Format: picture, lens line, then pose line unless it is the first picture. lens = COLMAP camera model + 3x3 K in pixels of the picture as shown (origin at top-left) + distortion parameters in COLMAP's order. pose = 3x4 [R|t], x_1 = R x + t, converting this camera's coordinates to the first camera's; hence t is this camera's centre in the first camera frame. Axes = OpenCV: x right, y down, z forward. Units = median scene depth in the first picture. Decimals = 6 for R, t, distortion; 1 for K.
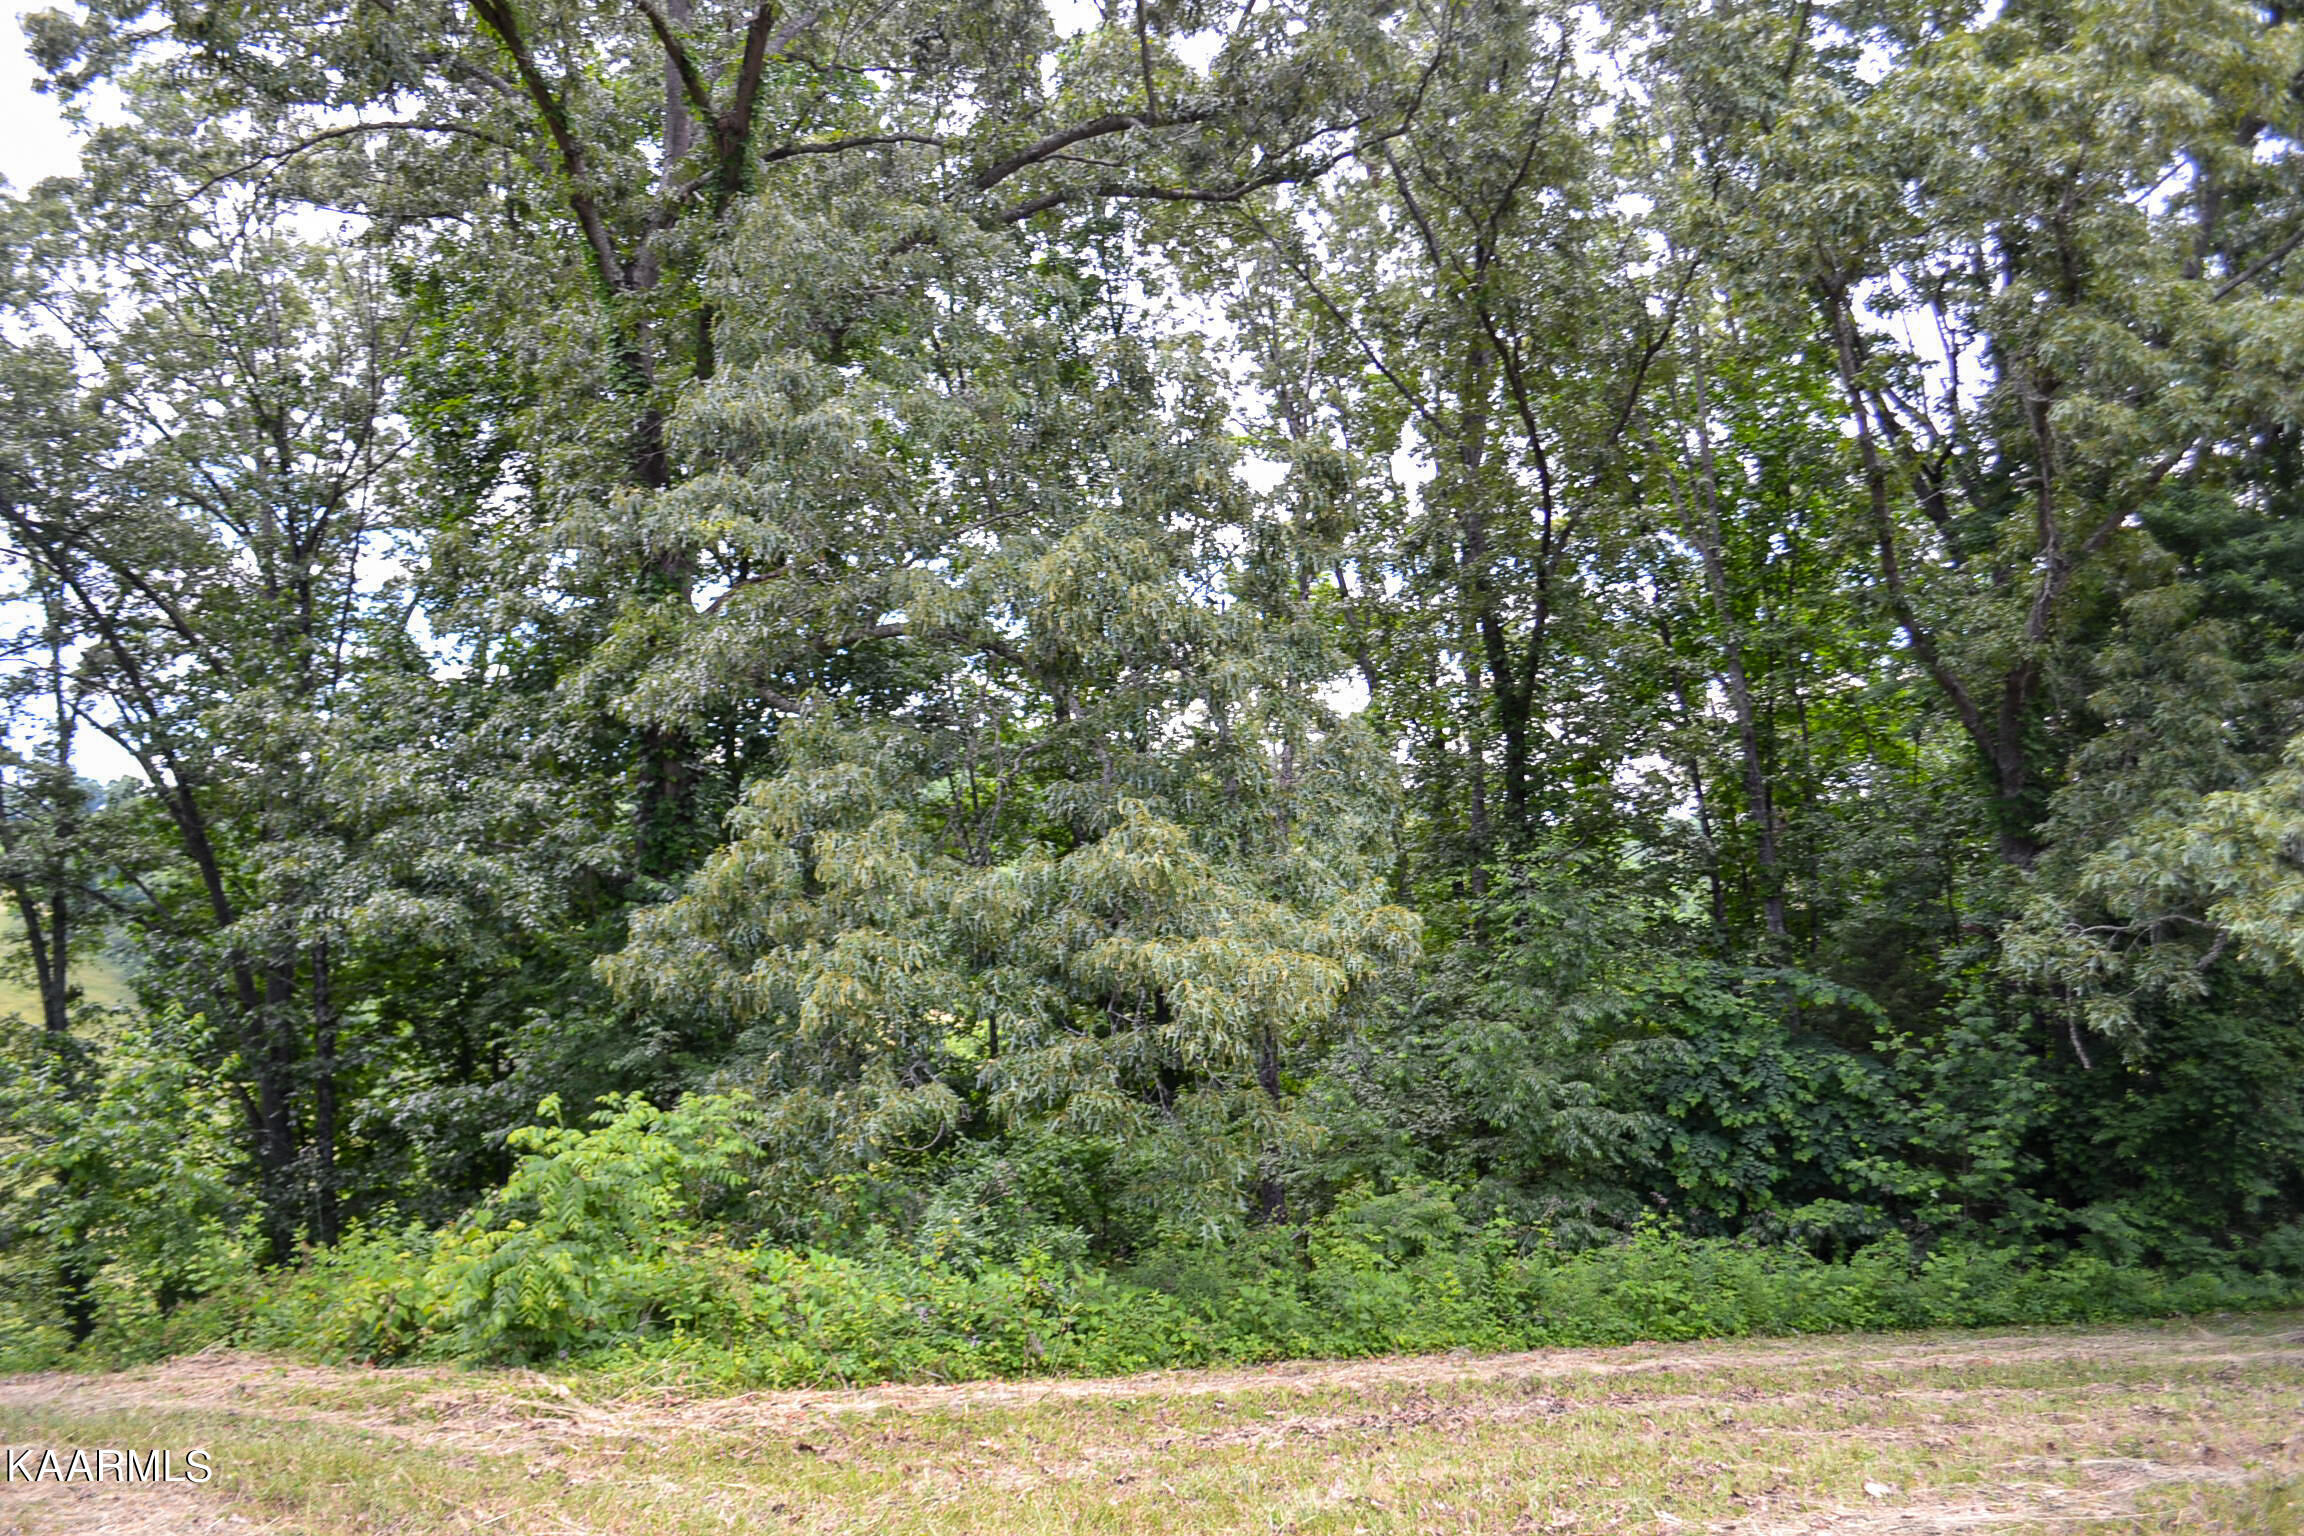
lens RADIAL K [[1841.6, 0, 1162.8], [0, 1841.6, 783.1], [0, 0, 1]] dist [-0.083463, 0.012959]
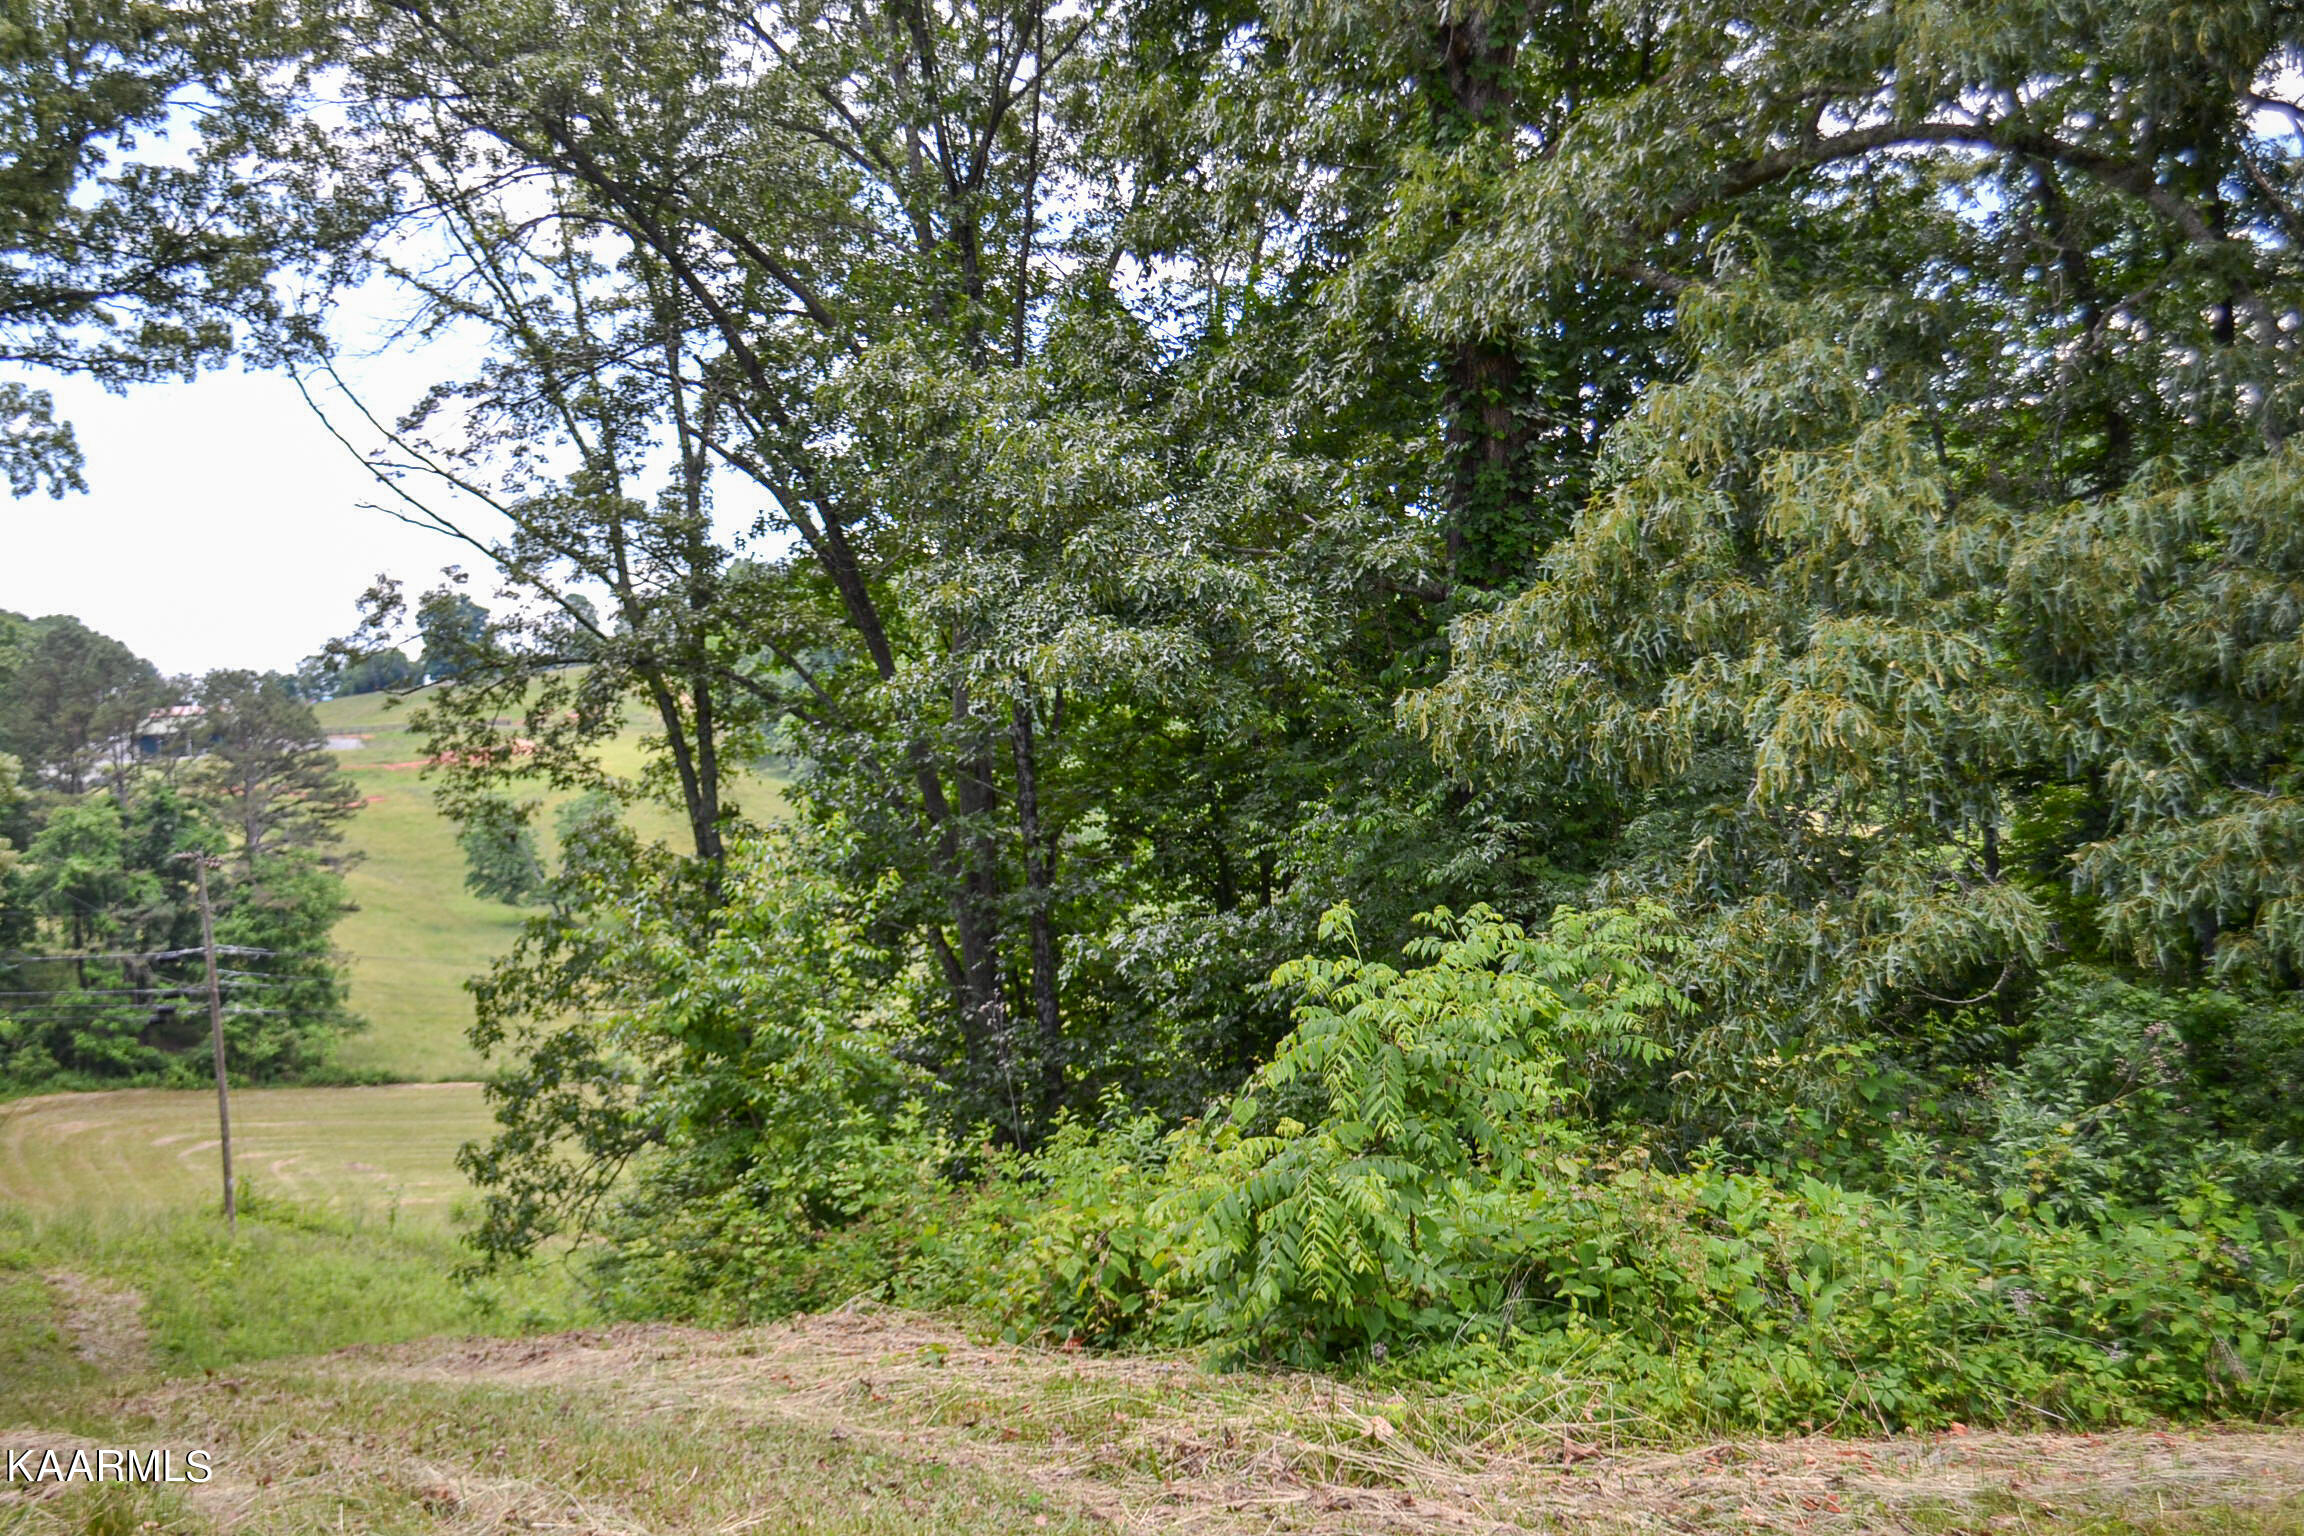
lens RADIAL K [[2538.2, 0, 1153.5], [0, 2538.2, 777.9], [0, 0, 1]] dist [-0.054496, 0.006152]
pose [[0.923175, -0.024629, -0.383590, -0.065974], [0.064052, 0.993849, 0.090339, 0.045116], [0.379005, -0.107968, 0.919074, 0.198077]]
